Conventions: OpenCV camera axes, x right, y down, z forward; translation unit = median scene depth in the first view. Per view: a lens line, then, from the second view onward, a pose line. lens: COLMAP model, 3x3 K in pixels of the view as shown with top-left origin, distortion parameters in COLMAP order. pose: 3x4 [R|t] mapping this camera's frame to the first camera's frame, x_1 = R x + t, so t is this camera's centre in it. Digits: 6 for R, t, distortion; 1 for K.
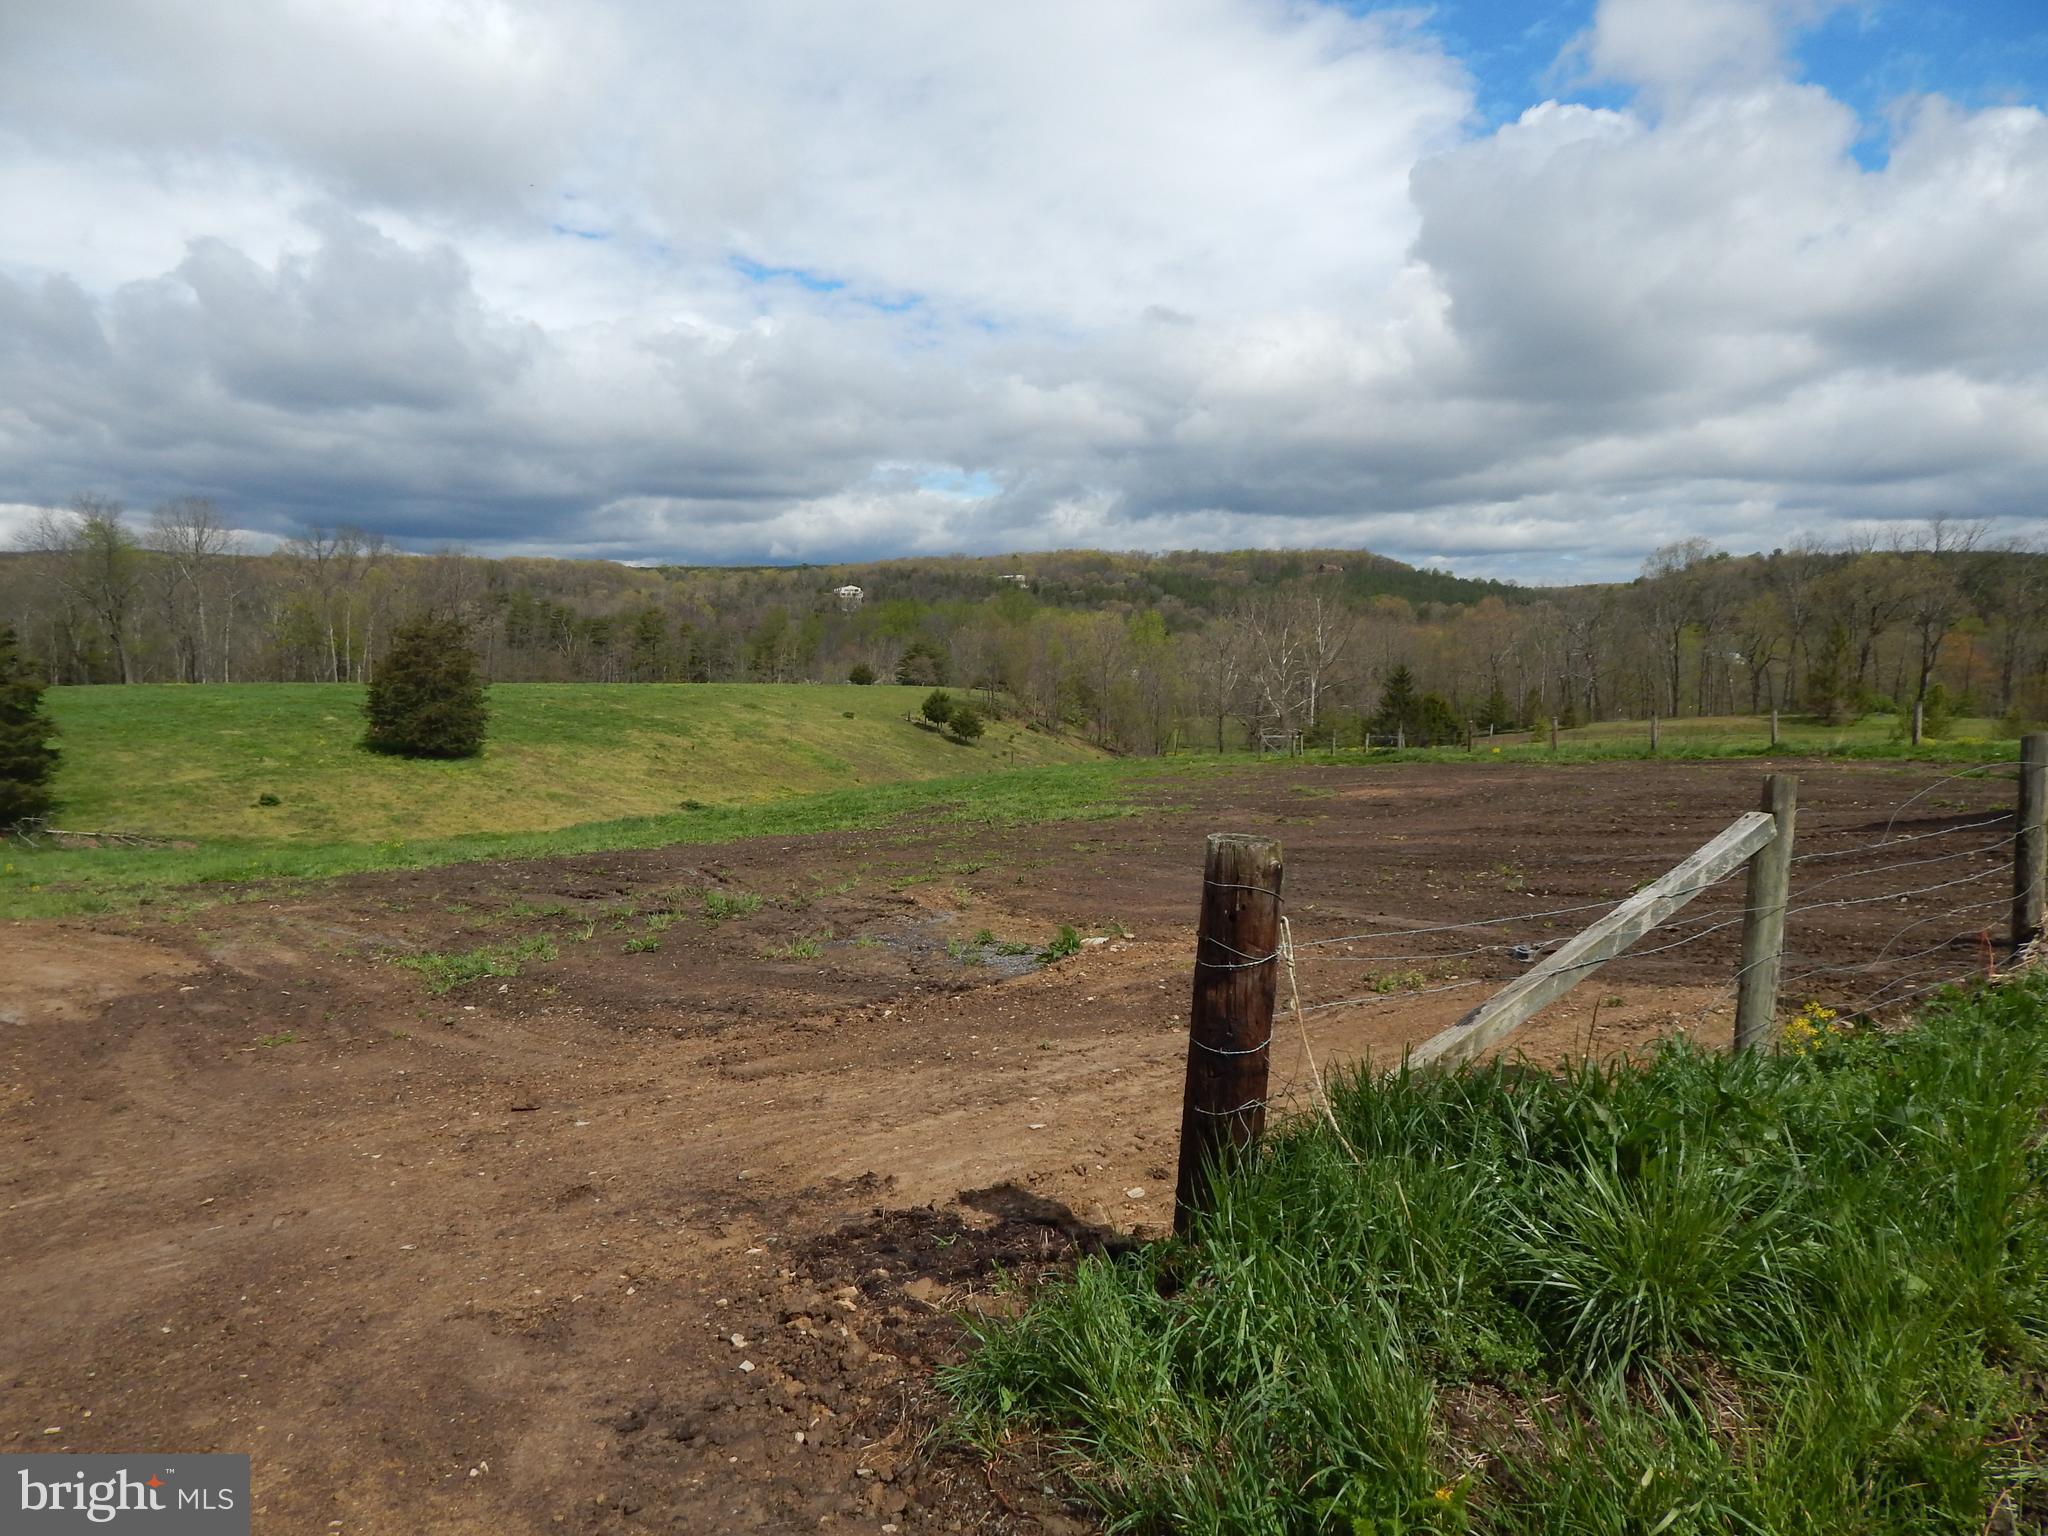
lens RADIAL K [[1349.4, 0, 1007.5], [0, 1349.4, 801.9], [0, 0, 1]] dist [0.000939, -0.005004]
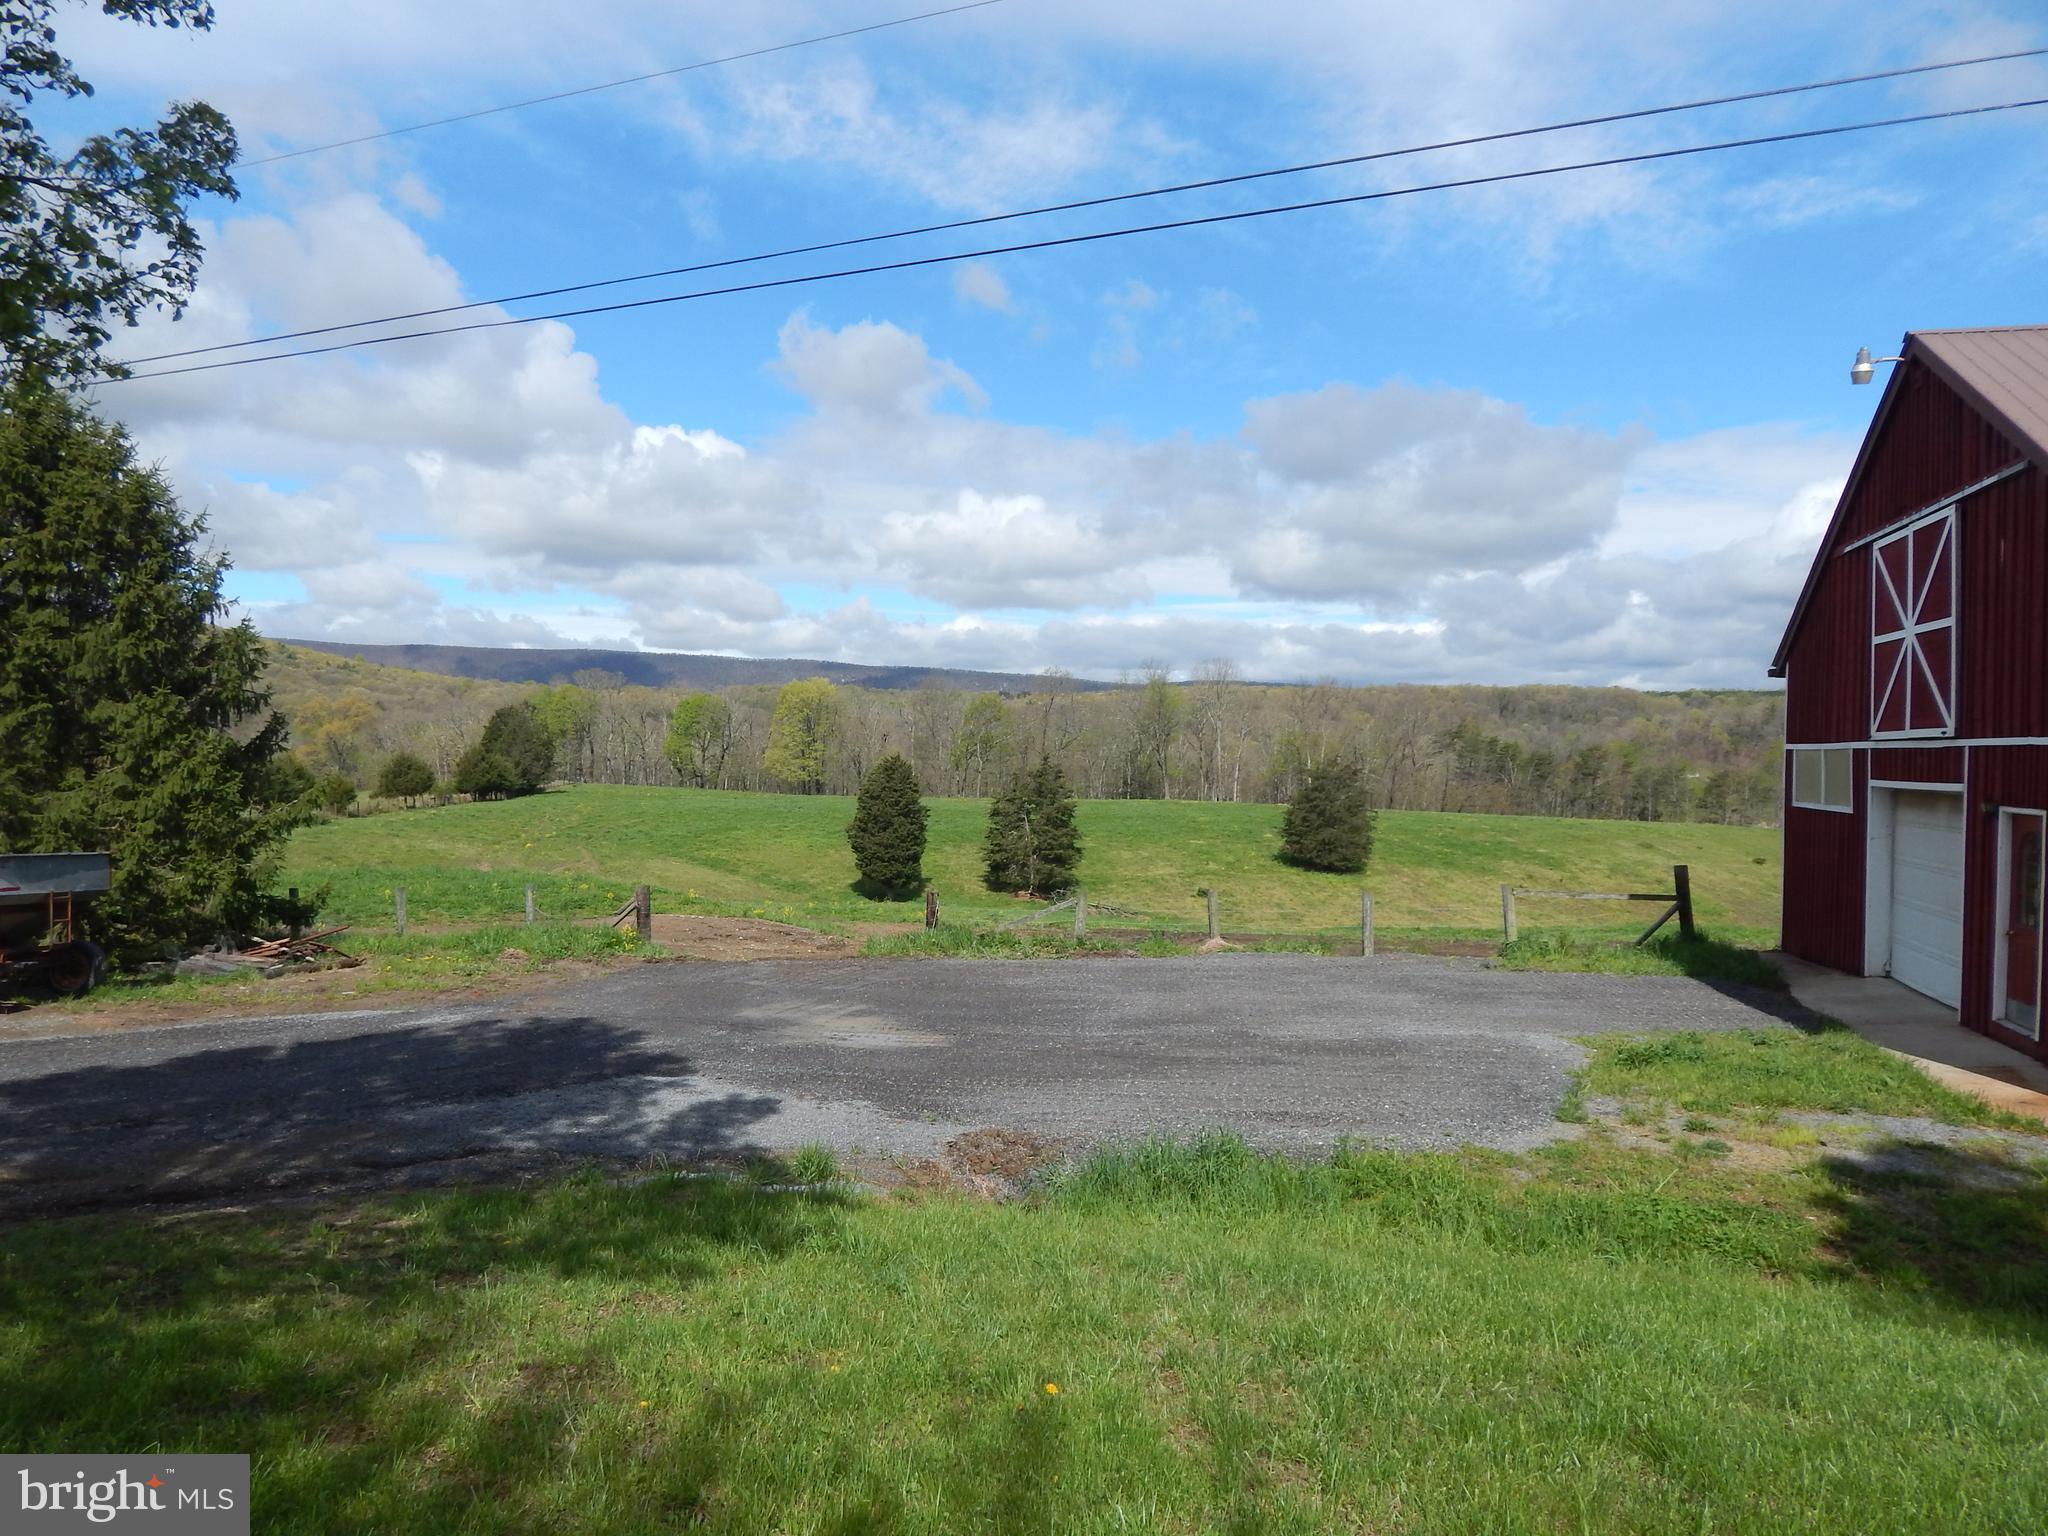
lens RADIAL K [[1349.4, 0, 1029.2], [0, 1349.4, 767.0], [0, 0, 1]] dist [0.000939, -0.005004]
pose [[0.759269, 0.023356, -0.650358, 0.164173], [-0.098474, 0.991972, -0.079341, -0.001735], [0.643283, 0.124284, 0.755473, -0.134417]]
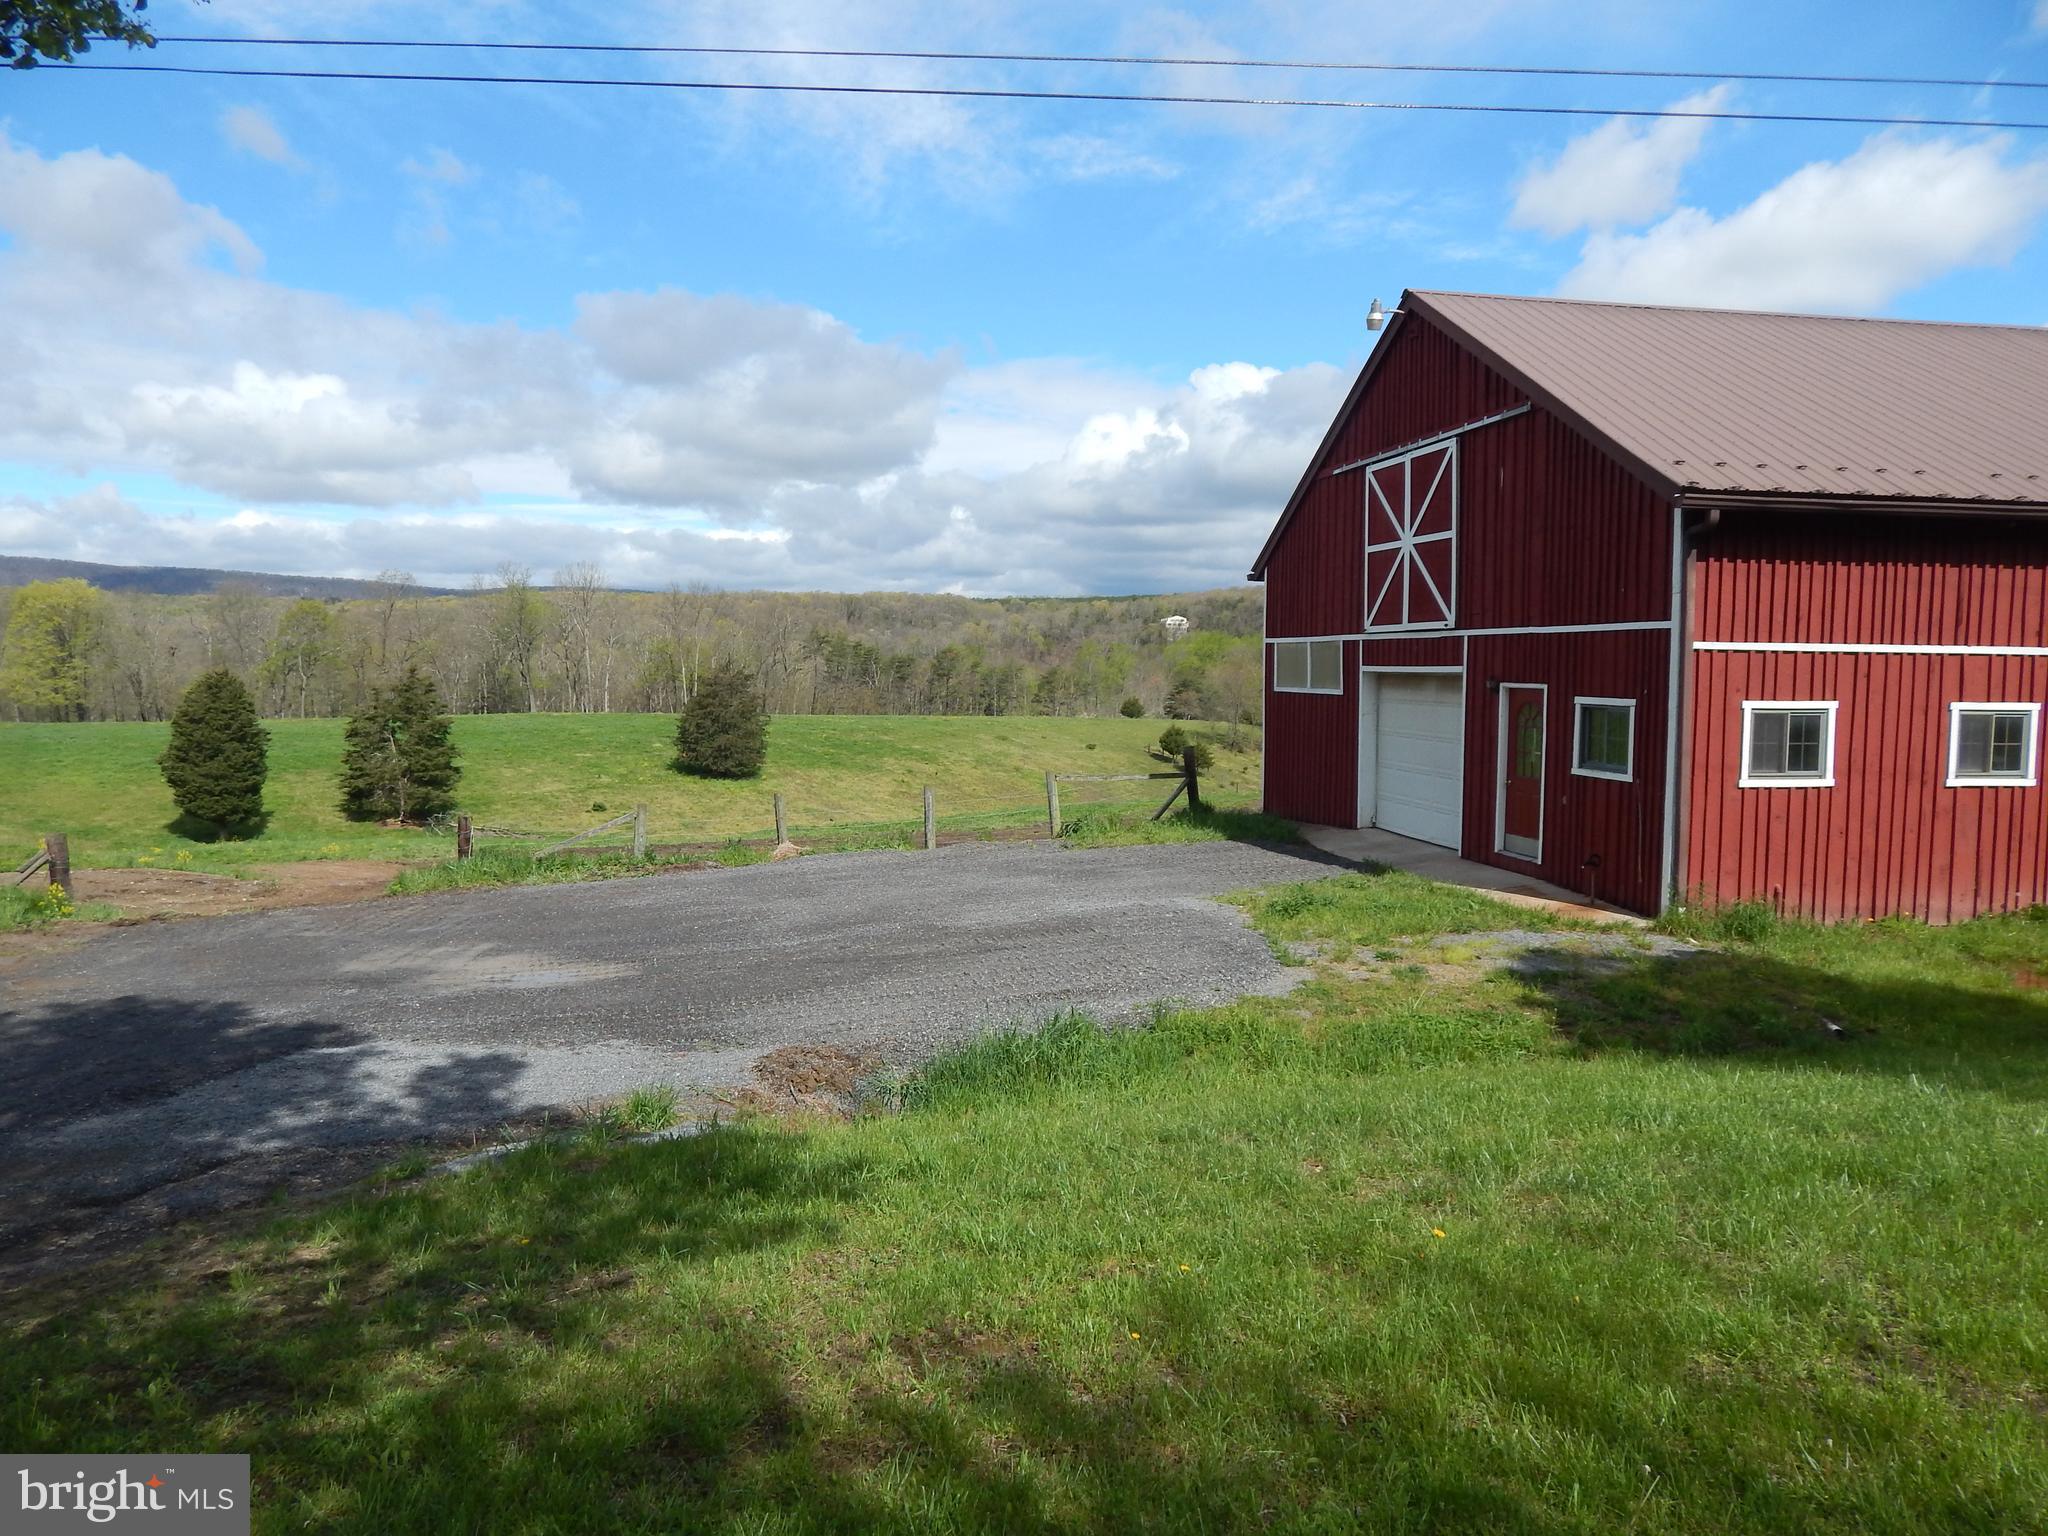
lens RADIAL K [[1349.4, 0, 1014.4], [0, 1349.4, 755.8], [0, 0, 1]] dist [0.000939, -0.005004]
pose [[0.969653, 0.017006, -0.243892, 0.133536], [-0.029957, 0.998325, -0.049491, 0.001208], [0.242642, 0.055295, 0.968539, -0.147680]]
